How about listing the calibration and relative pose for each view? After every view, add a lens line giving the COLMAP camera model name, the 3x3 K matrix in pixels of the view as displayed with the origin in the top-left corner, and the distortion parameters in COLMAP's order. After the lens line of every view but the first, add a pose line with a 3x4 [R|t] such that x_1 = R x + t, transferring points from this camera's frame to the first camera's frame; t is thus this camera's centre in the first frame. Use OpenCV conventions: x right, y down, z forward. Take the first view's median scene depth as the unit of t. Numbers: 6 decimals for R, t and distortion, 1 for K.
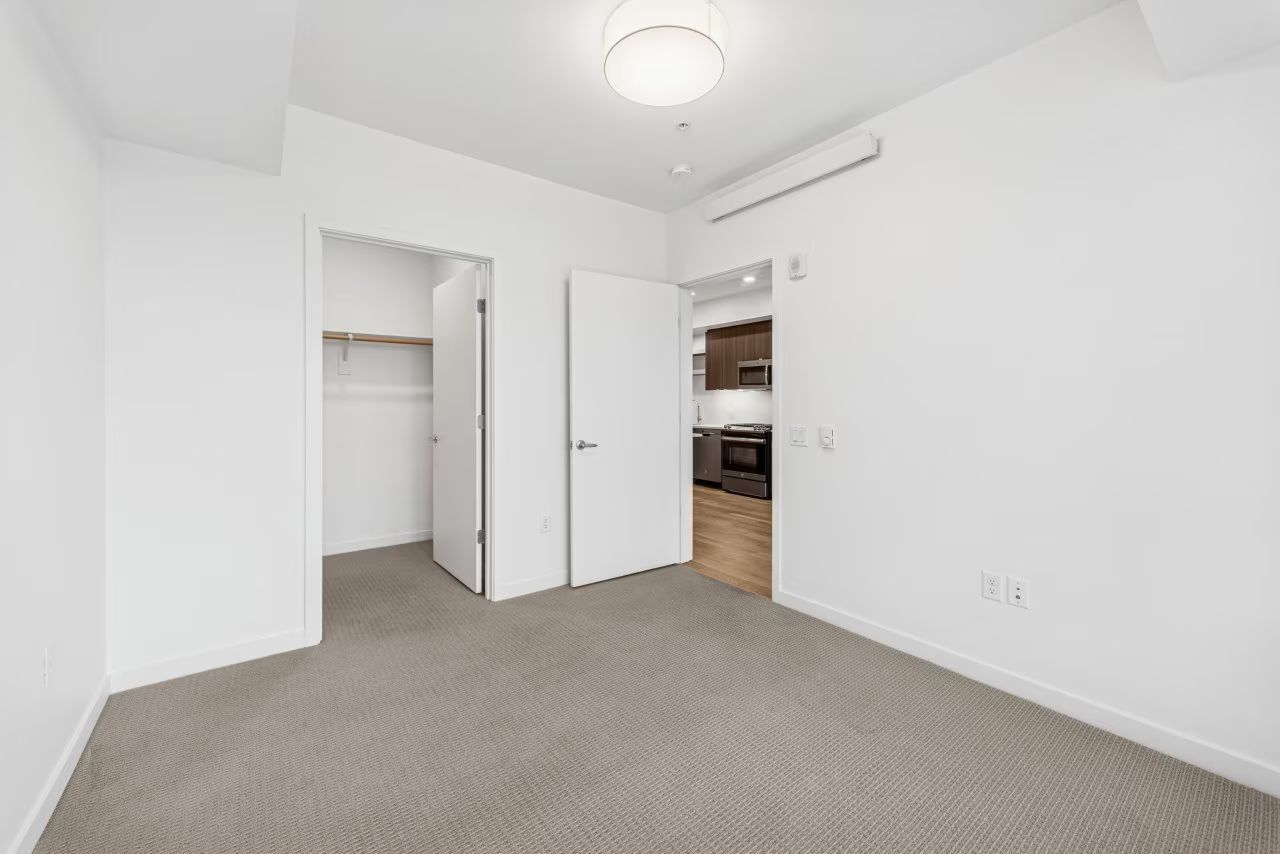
lens RADIAL K [[500.1, 0, 642.8], [0, 500.1, 415.7], [0, 0, 1]] dist [0.002661, 0.000427]
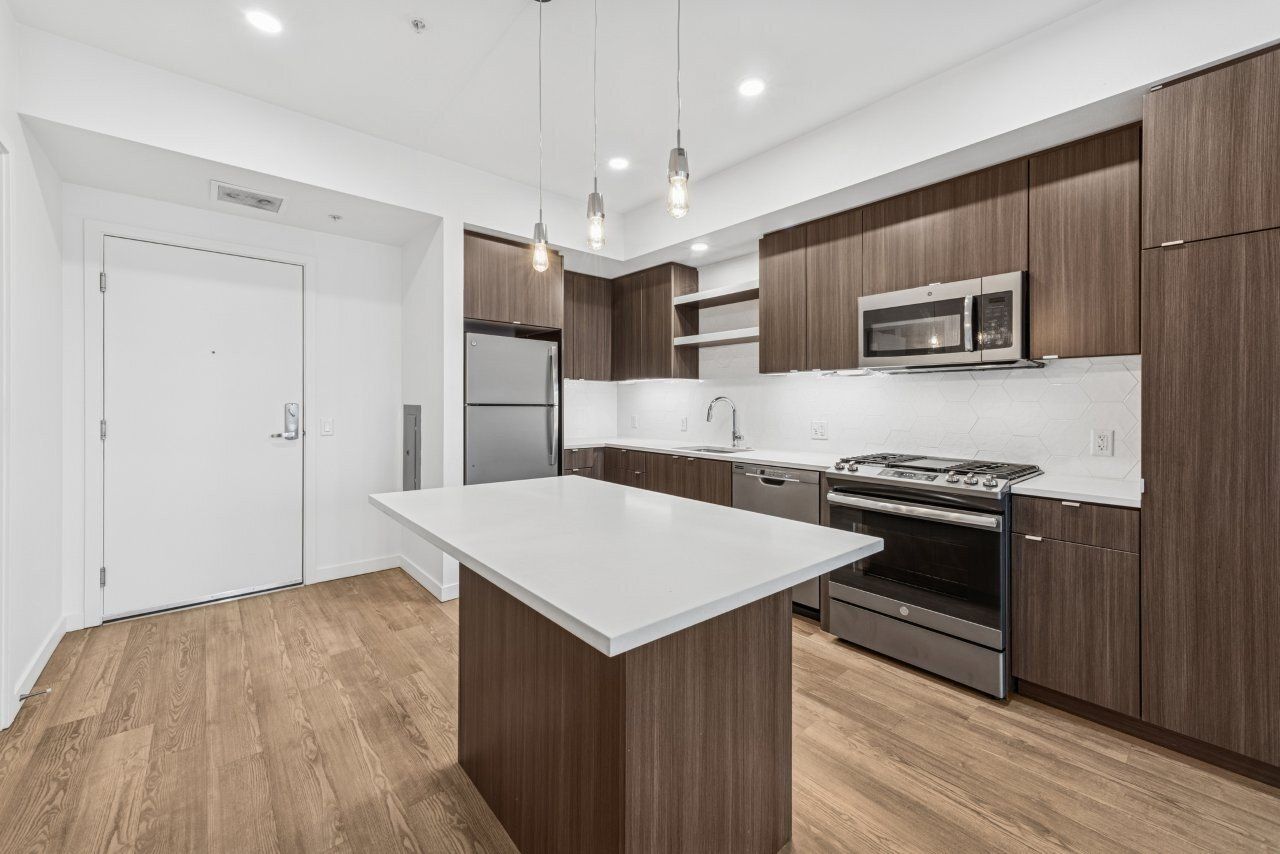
lens RADIAL K [[500.1, 0, 642.8], [0, 500.1, 415.7], [0, 0, 1]] dist [0.002661, 0.000427]
pose [[0.998709, 0.000278, 0.050790, 0.000744], [-0.000444, 0.999995, 0.003253, -0.016017], [-0.050789, -0.003272, 0.998704, 0.615250]]
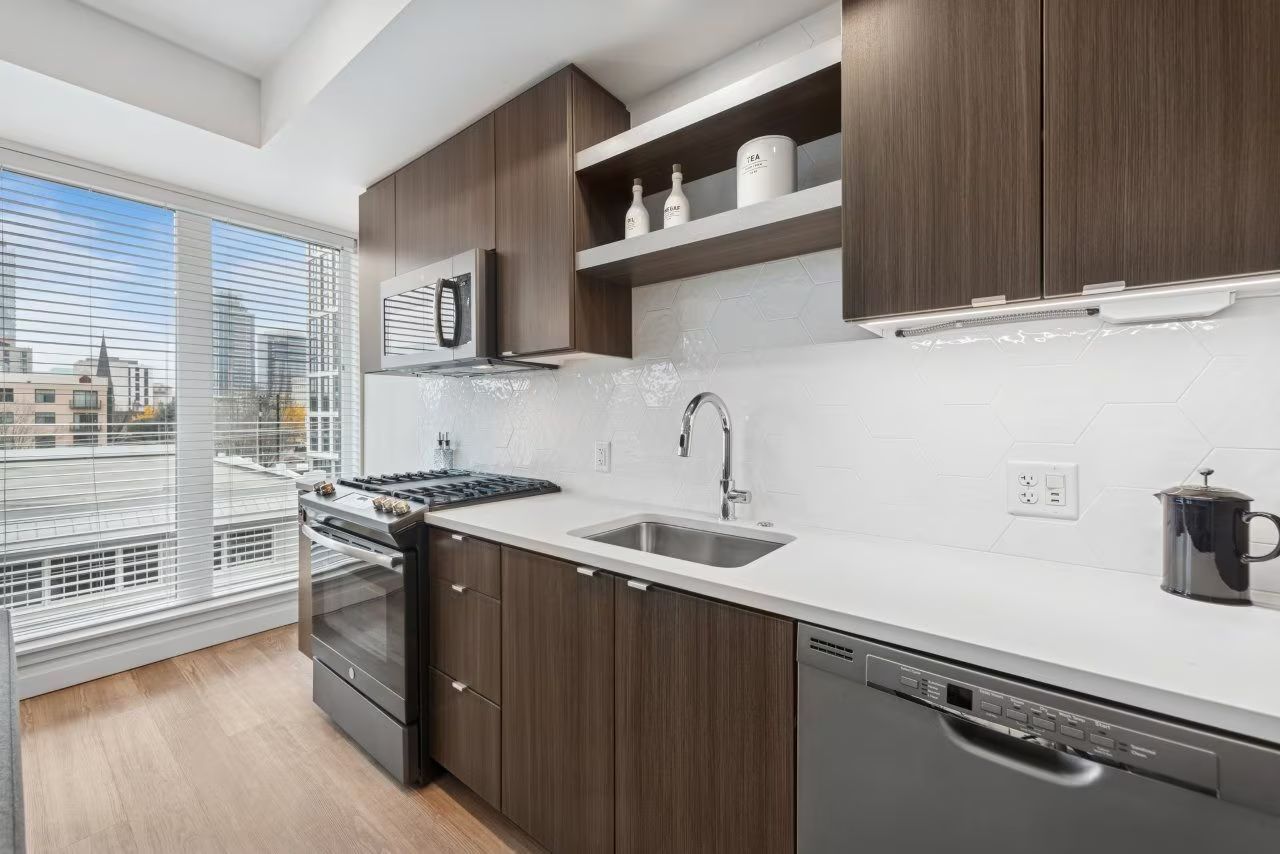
lens RADIAL K [[500.1, 0, 642.8], [0, 500.1, 415.7], [0, 0, 1]] dist [0.002661, 0.000427]
pose [[0.964001, -0.001439, 0.265895, 0.033911], [0.003998, 0.999951, -0.009081, -0.023902], [-0.265869, 0.009817, 0.963959, 0.952215]]
